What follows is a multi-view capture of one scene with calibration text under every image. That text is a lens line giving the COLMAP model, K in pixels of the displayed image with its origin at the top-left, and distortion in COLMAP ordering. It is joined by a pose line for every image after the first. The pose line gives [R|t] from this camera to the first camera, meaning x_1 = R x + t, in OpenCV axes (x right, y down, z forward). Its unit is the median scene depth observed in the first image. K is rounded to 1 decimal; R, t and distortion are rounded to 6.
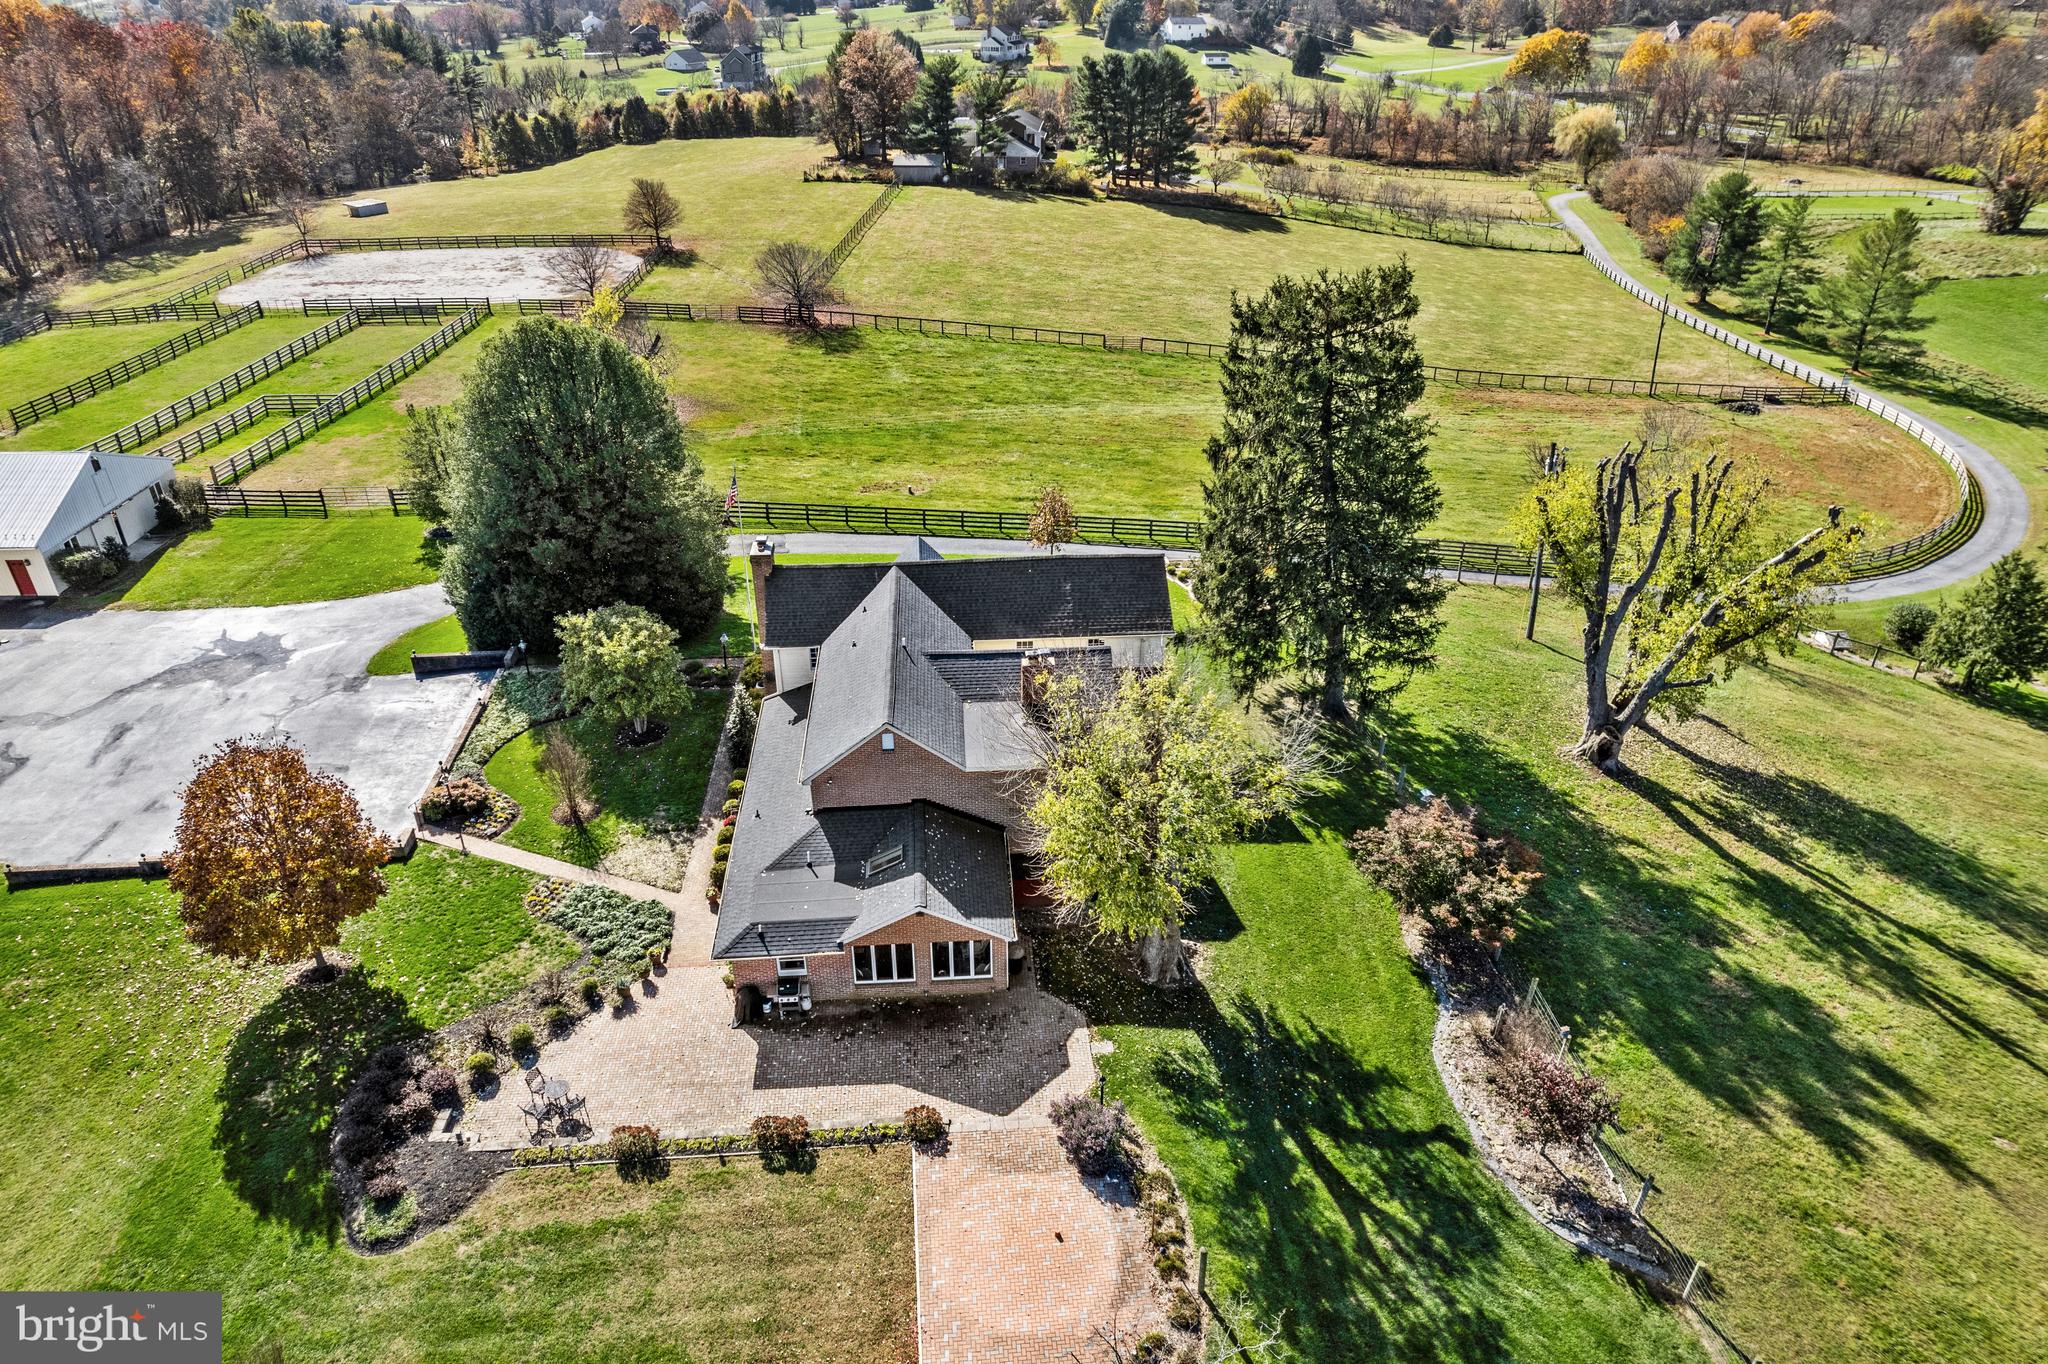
lens RADIAL K [[1337.0, 0, 1024.0], [0, 1337.0, 682.0], [0, 0, 1]] dist [-0.103522, 0.096927]
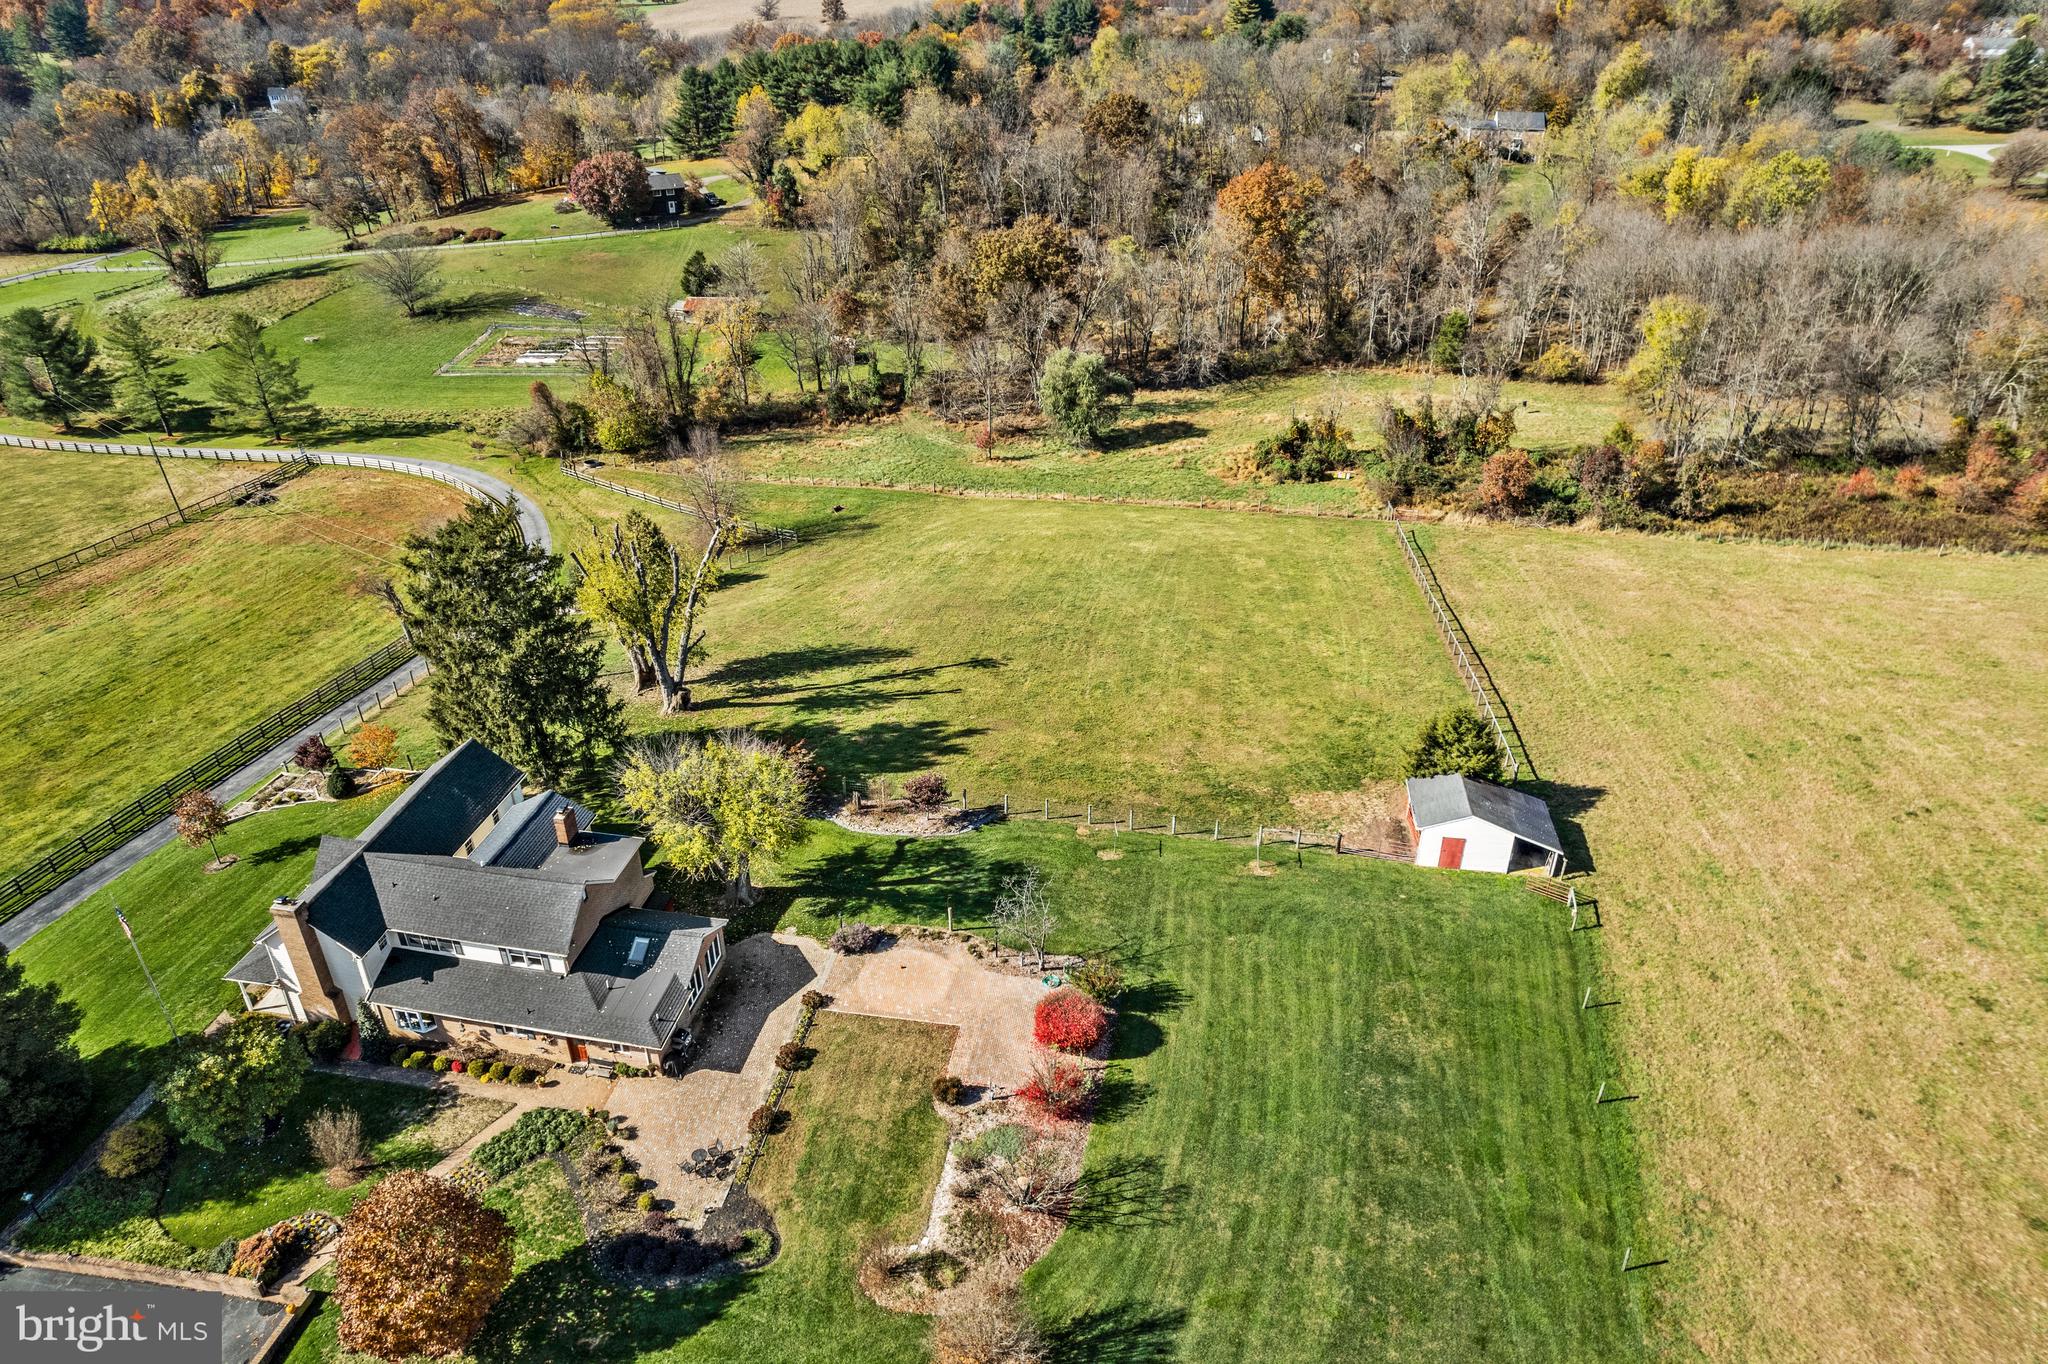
lens RADIAL K [[1327.3, 0, 1024.0], [0, 1327.3, 682.0], [0, 0, 1]] dist [-0.104150, 0.088780]
pose [[0.245418, -0.480049, 0.842213, -0.231923], [0.476901, 0.816170, 0.326238, -0.083332], [-0.844000, 0.321588, 0.429239, -0.028354]]
